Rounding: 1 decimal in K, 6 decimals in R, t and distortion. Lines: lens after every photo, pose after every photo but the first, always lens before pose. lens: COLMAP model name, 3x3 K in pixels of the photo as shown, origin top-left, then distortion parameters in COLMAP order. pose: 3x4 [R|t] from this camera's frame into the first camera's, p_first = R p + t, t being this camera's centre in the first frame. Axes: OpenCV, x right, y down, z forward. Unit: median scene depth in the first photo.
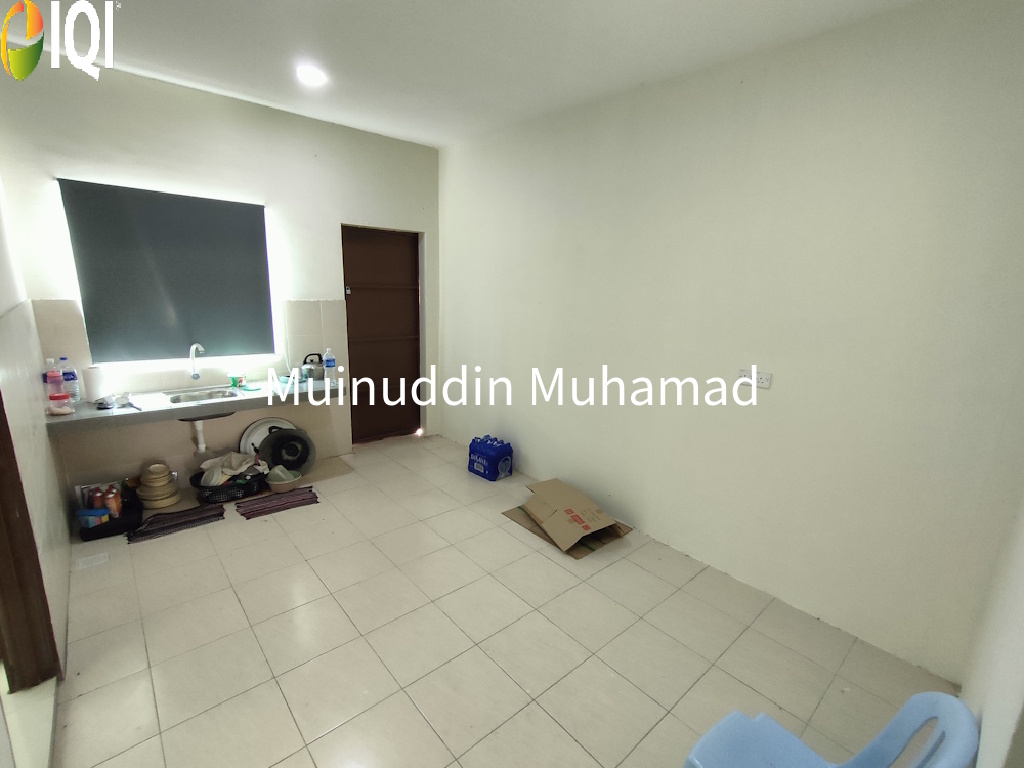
lens RADIAL K [[472.4, 0, 518.2], [0, 472.4, 387.7], [0, 0, 1]] dist [0.009921, -0.000689]
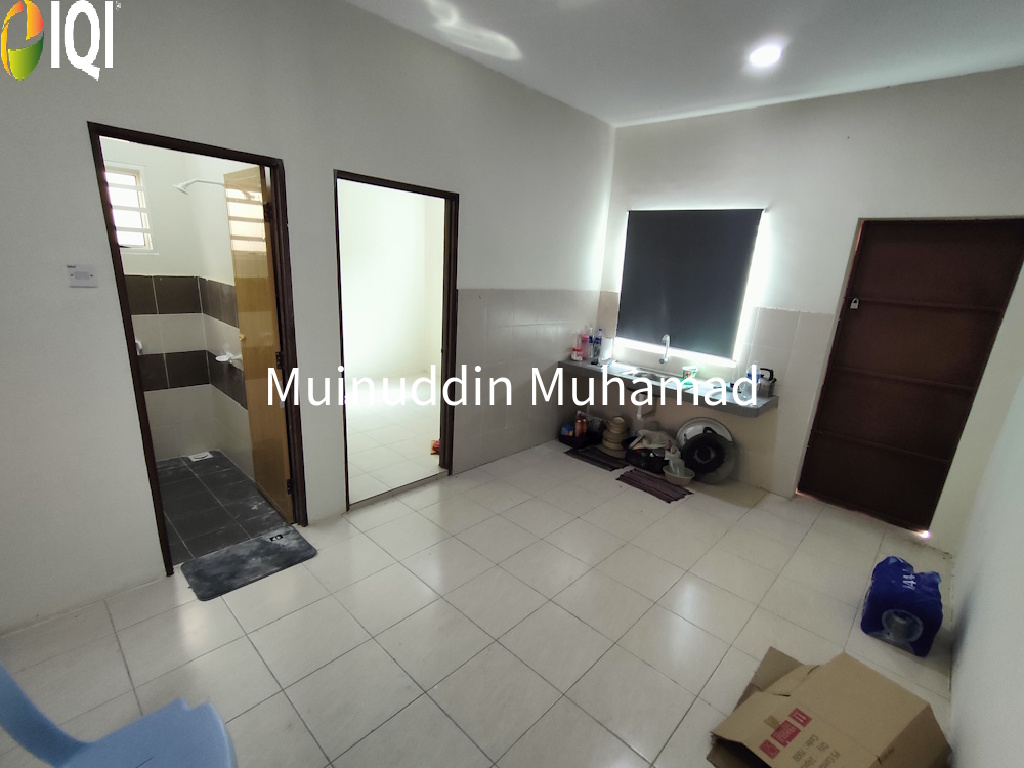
lens RADIAL K [[472.4, 0, 516.2], [0, 472.4, 391.4], [0, 0, 1]] dist [0.009921, -0.000689]
pose [[0.101704, 0.234366, -0.966814, 0.456389], [-0.285370, 0.937883, 0.197333, -0.083394], [0.953006, 0.255830, 0.162268, 0.472485]]
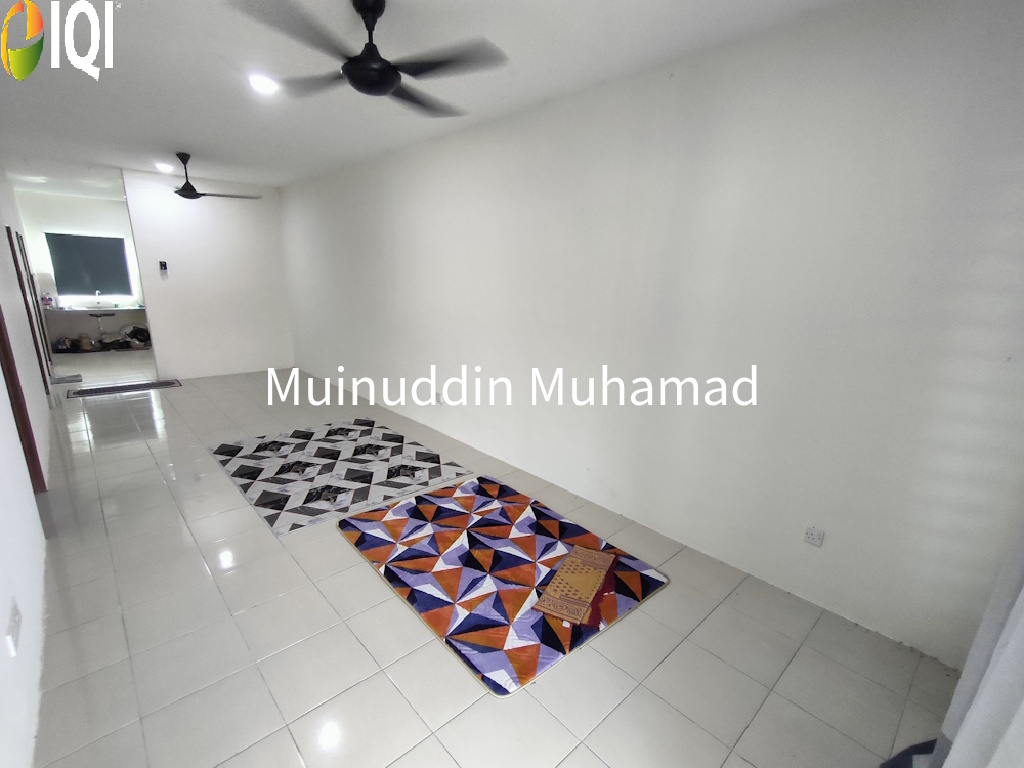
lens RADIAL K [[472.4, 0, 517.9], [0, 472.4, 388.6], [0, 0, 1]] dist [0.009921, -0.000689]
pose [[0.999216, -0.023451, 0.031885, 1.577229], [0.023009, 0.999635, 0.014164, 0.473870], [-0.032205, -0.013419, 0.999391, -1.753506]]
